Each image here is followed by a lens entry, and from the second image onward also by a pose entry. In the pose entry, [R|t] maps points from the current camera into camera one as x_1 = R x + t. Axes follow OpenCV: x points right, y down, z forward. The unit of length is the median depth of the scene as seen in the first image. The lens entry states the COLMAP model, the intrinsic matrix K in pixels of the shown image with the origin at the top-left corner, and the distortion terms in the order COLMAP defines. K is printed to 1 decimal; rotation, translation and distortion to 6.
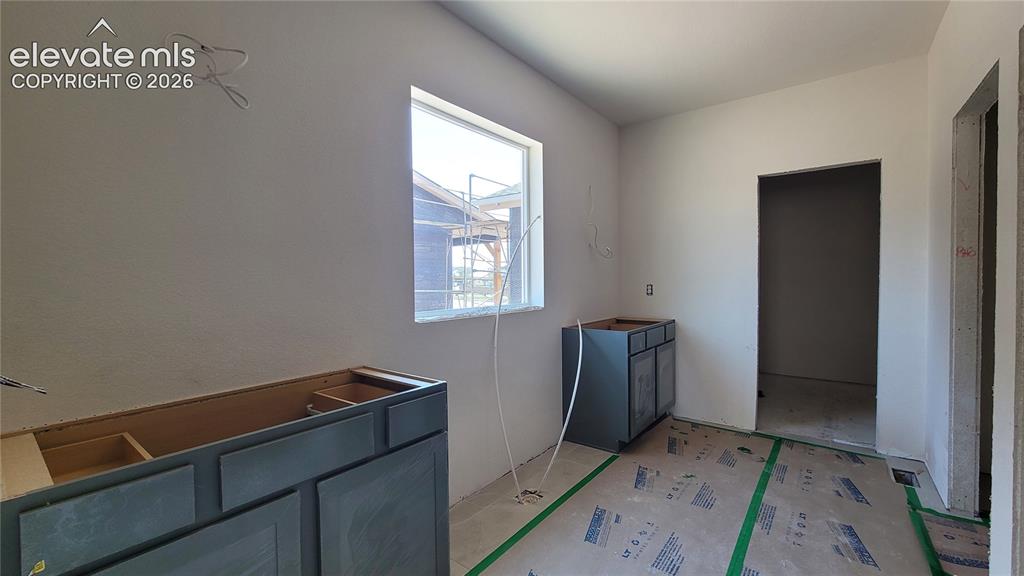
lens RADIAL K [[415.6, 0, 516.0], [0, 415.6, 288.1], [0, 0, 1]] dist [-0.002003, -0.000245]
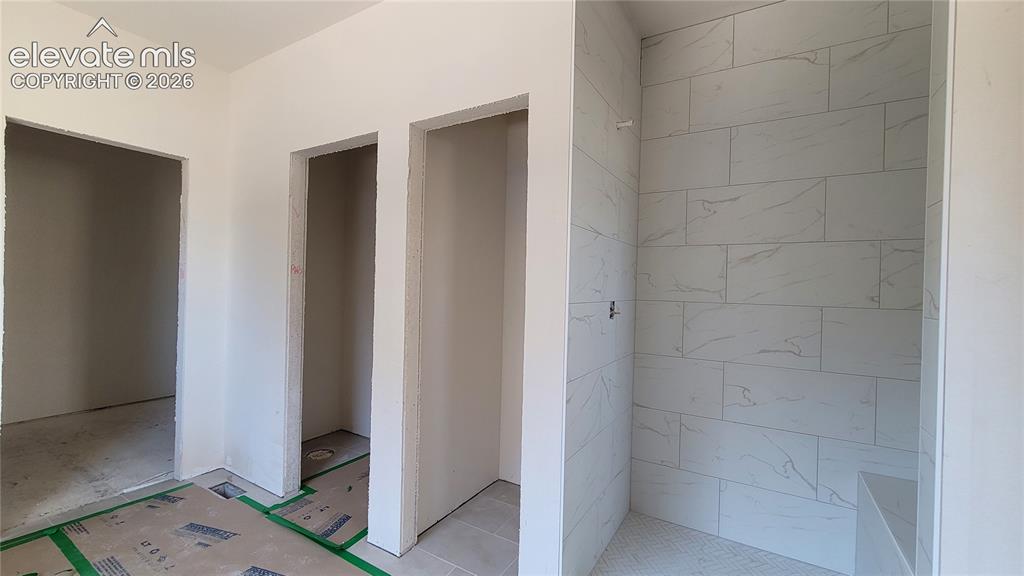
lens RADIAL K [[415.6, 0, 516.0], [0, 415.6, 288.1], [0, 0, 1]] dist [-0.002003, -0.000245]
pose [[-0.110983, 0.000108, 0.993822, -0.124289], [-0.003614, 0.999993, -0.000512, -0.029391], [-0.993816, -0.003649, -0.110981, 0.410383]]
